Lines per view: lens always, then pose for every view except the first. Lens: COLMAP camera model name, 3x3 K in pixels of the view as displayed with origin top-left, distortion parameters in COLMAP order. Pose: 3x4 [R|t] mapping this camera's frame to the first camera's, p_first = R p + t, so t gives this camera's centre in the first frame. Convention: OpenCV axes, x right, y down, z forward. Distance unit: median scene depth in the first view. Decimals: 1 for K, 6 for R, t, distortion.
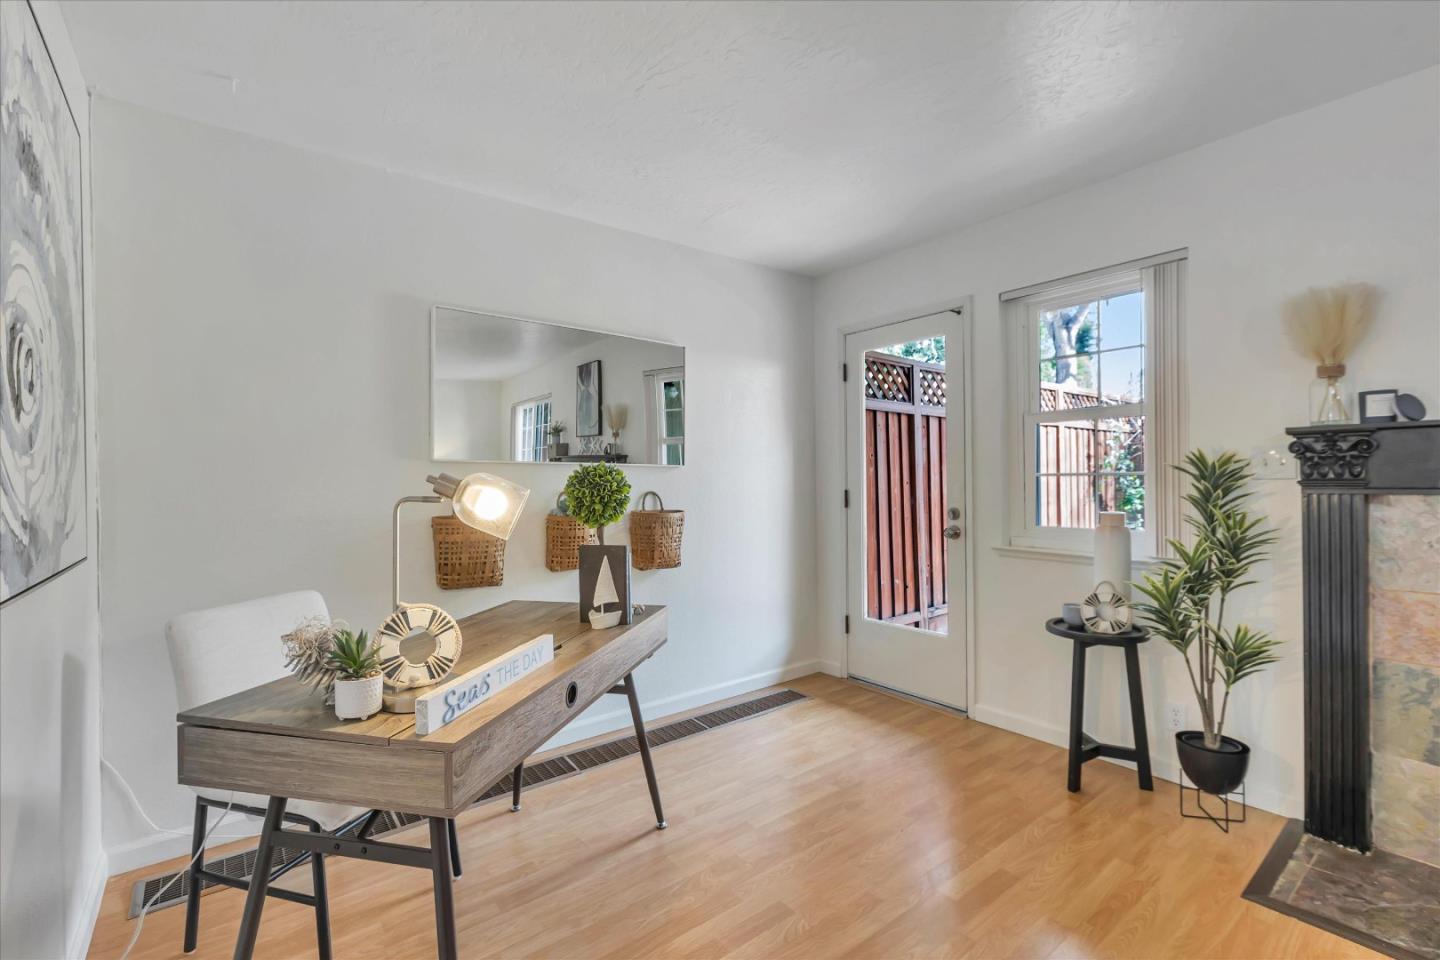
lens RADIAL K [[646.1, 0, 720.0], [0, 646.1, 479.9], [0, 0, 1]] dist [-0.001092, -0.000079]
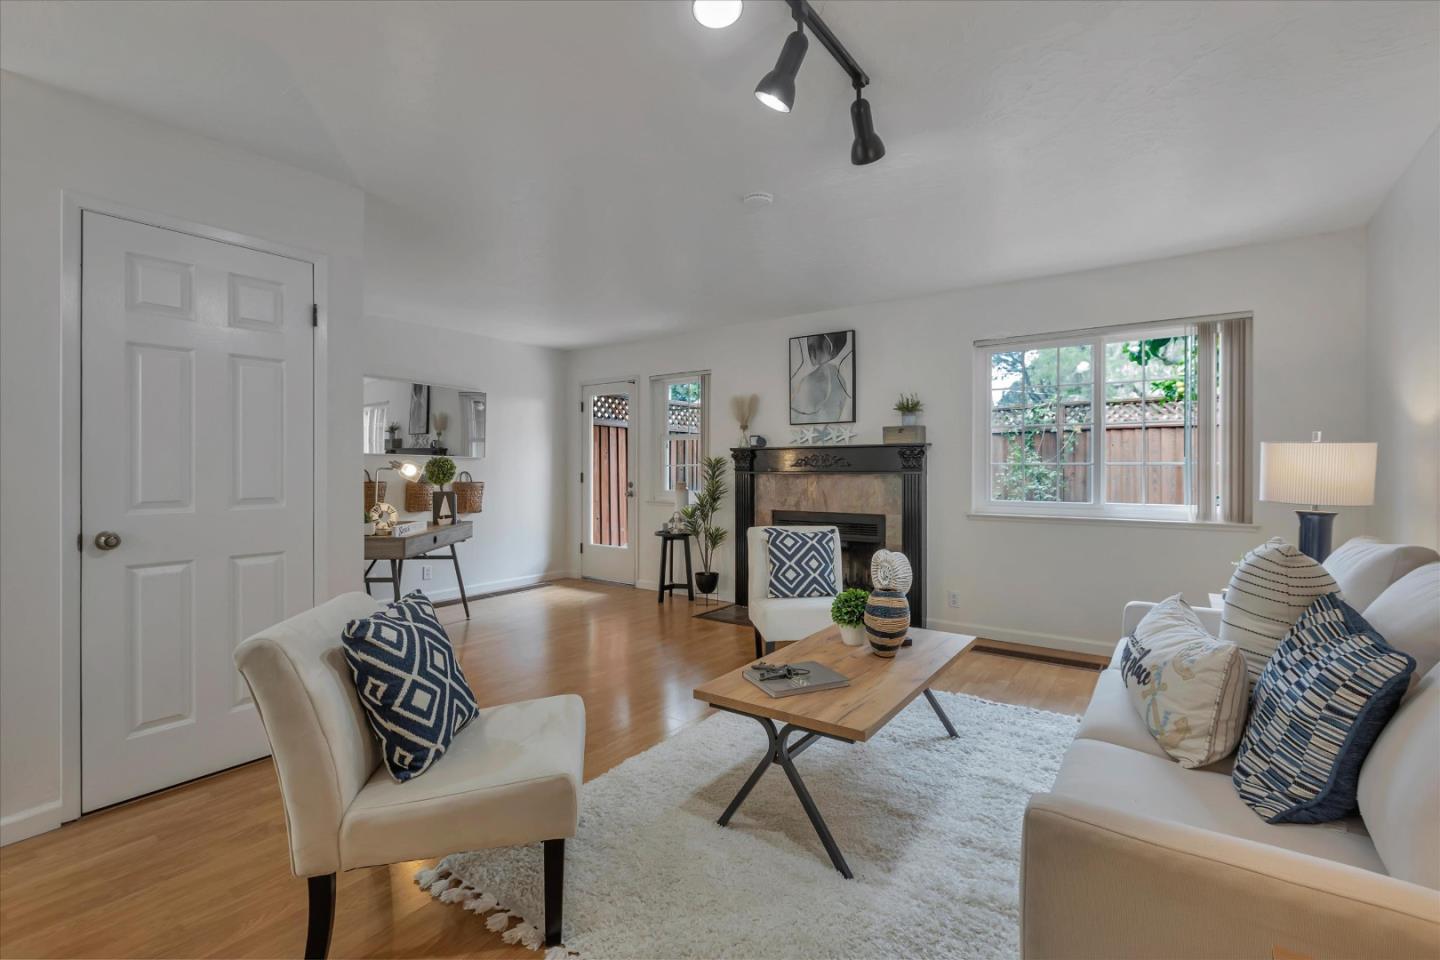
lens RADIAL K [[646.1, 0, 722.1], [0, 646.1, 466.4], [0, 0, 1]] dist [-0.001092, -0.000079]
pose [[0.961922, 0.015533, 0.272883, 0.121900], [-0.013931, 0.999872, -0.007807, 0.010951], [-0.272970, 0.003709, 0.962015, -1.251055]]
